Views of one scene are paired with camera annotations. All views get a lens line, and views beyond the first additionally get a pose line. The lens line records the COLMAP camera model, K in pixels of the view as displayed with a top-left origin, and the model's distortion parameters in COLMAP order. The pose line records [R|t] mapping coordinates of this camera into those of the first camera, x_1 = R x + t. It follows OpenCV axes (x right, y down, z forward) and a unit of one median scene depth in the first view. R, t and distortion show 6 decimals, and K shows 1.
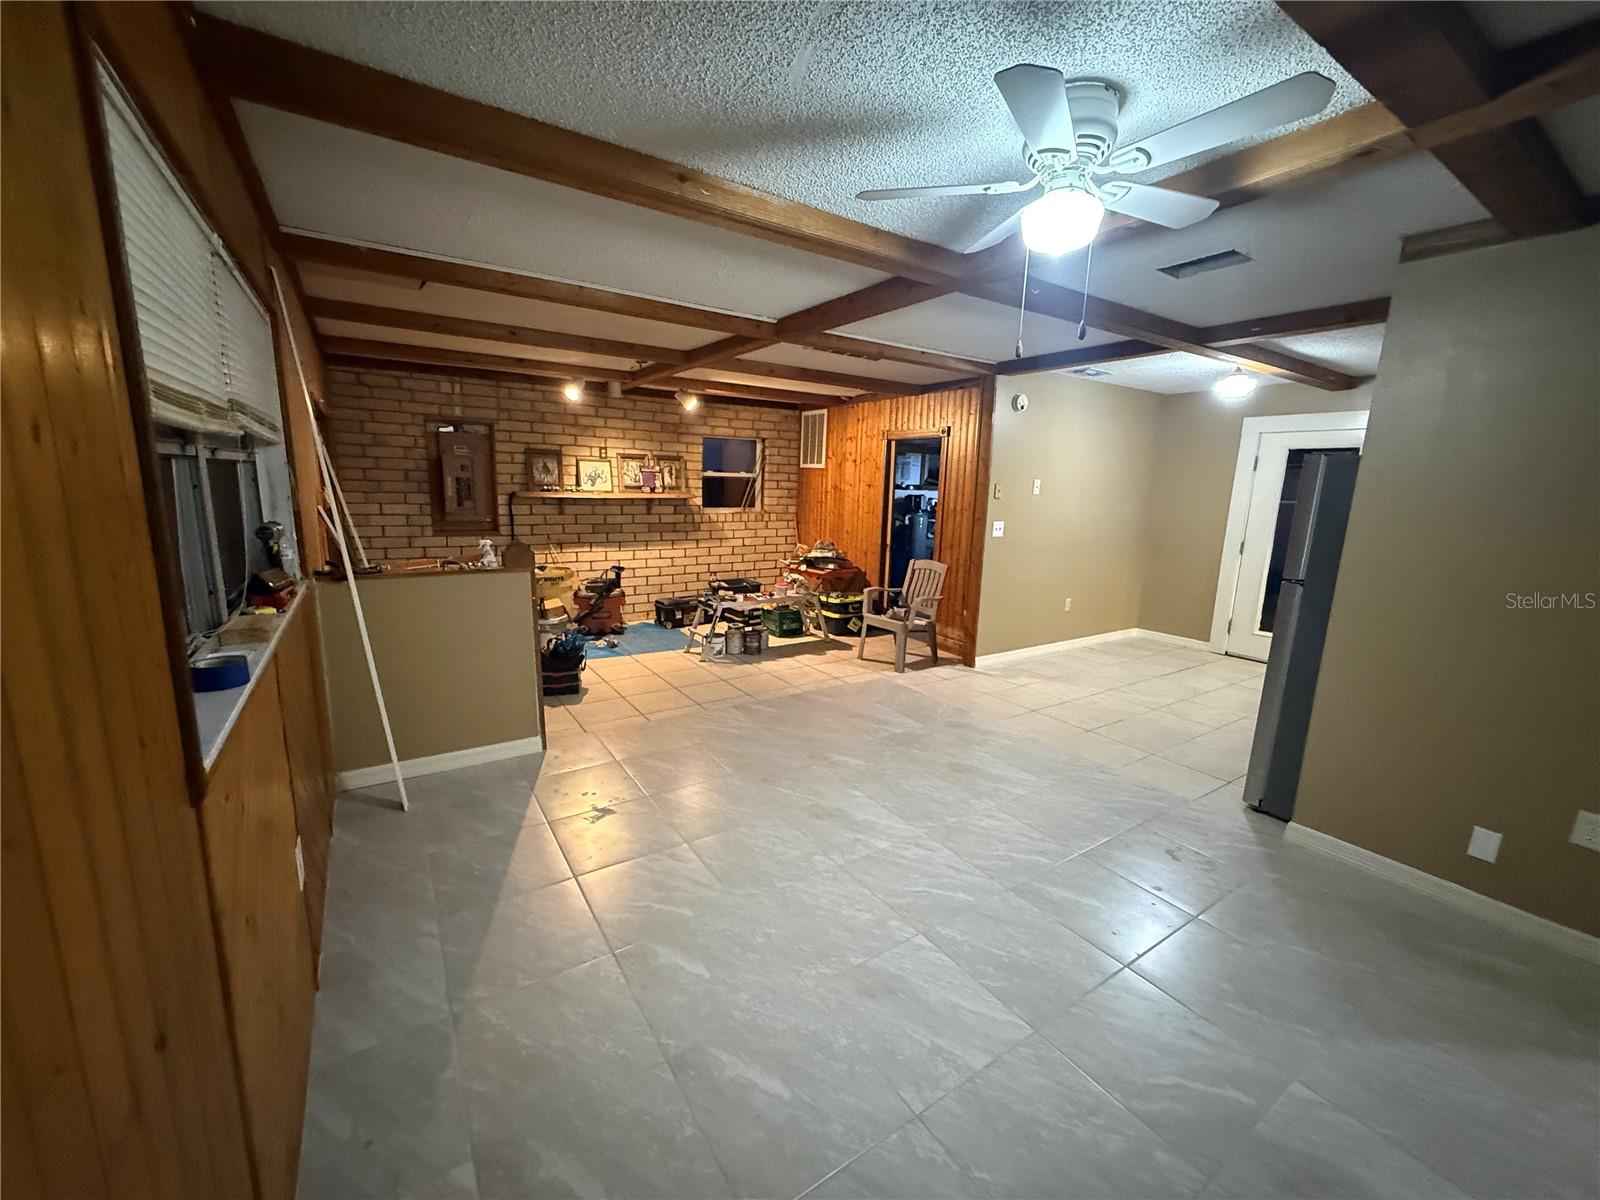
lens RADIAL K [[636.6, 0, 793.8], [0, 636.6, 604.0], [0, 0, 1]] dist [0.001683, 0.000026]
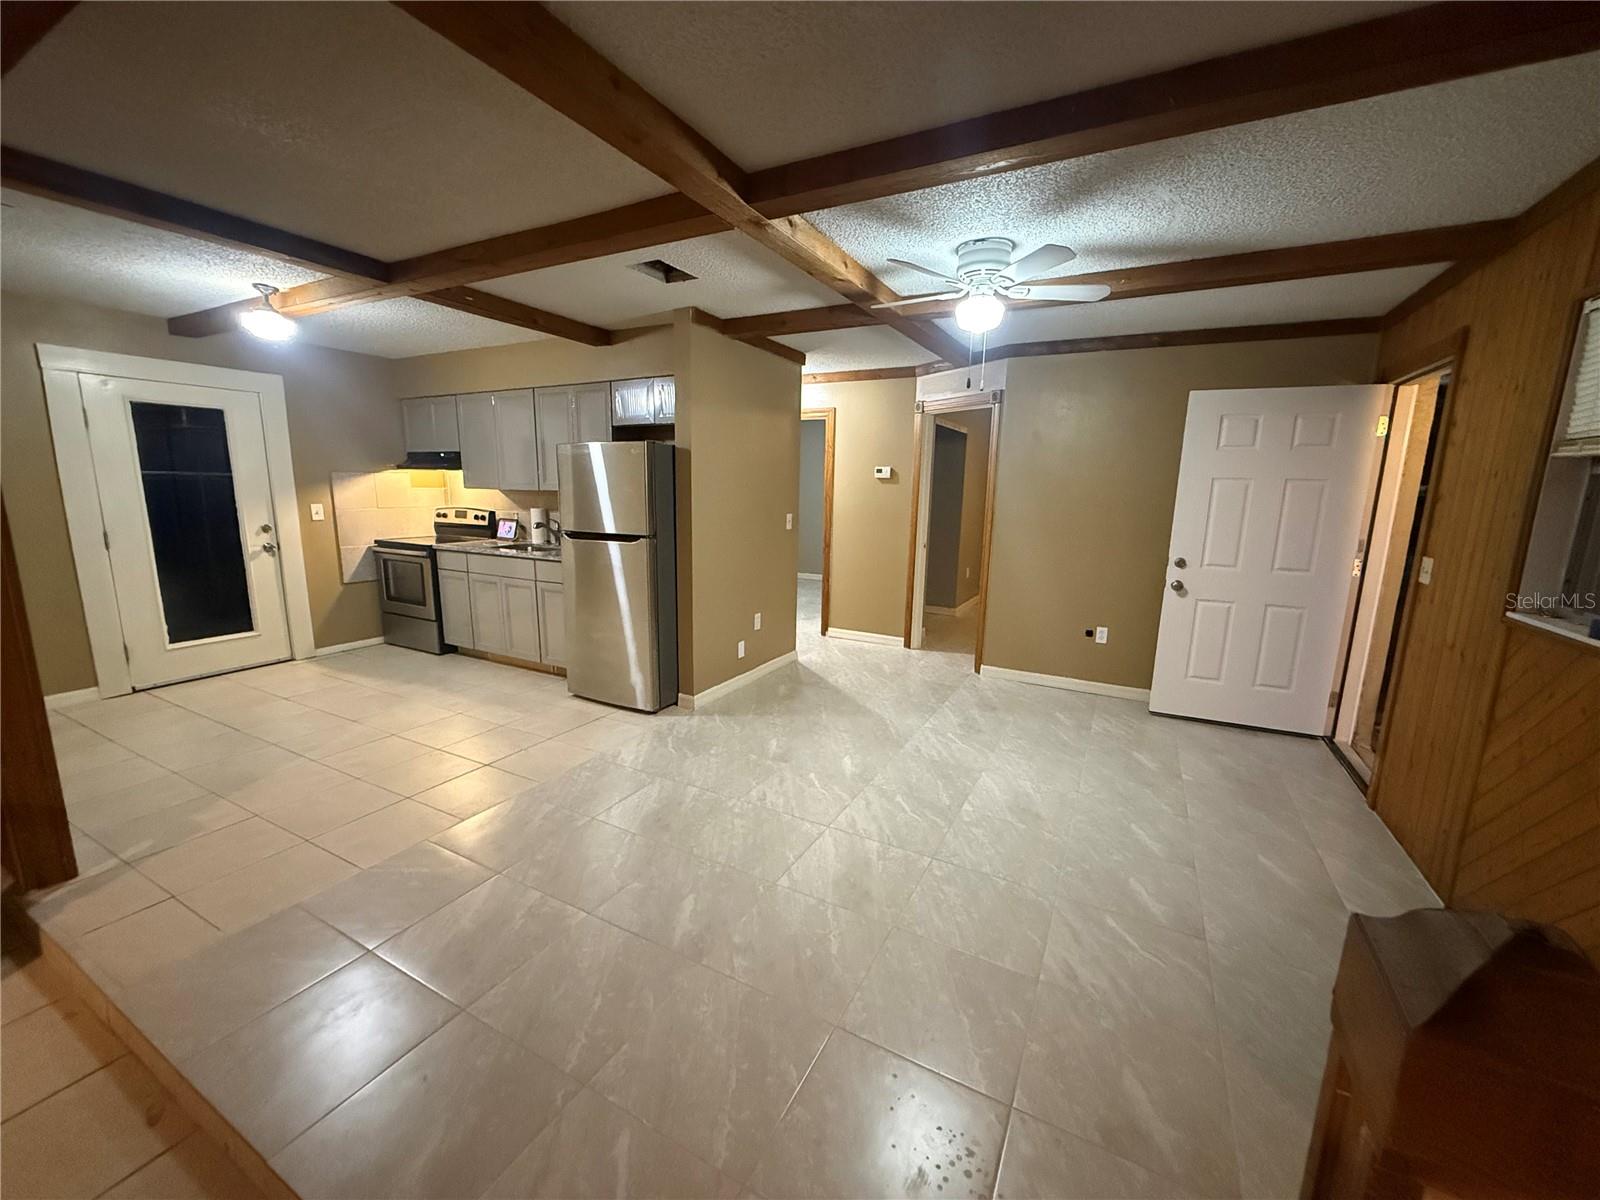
lens RADIAL K [[636.6, 0, 793.8], [0, 636.6, 604.0], [0, 0, 1]] dist [0.001683, 0.000026]
pose [[-0.477780, -0.195699, 0.856404, -0.514134], [0.135888, 0.946673, 0.292137, -0.243505], [-0.867906, 0.255953, -0.425709, 1.306492]]
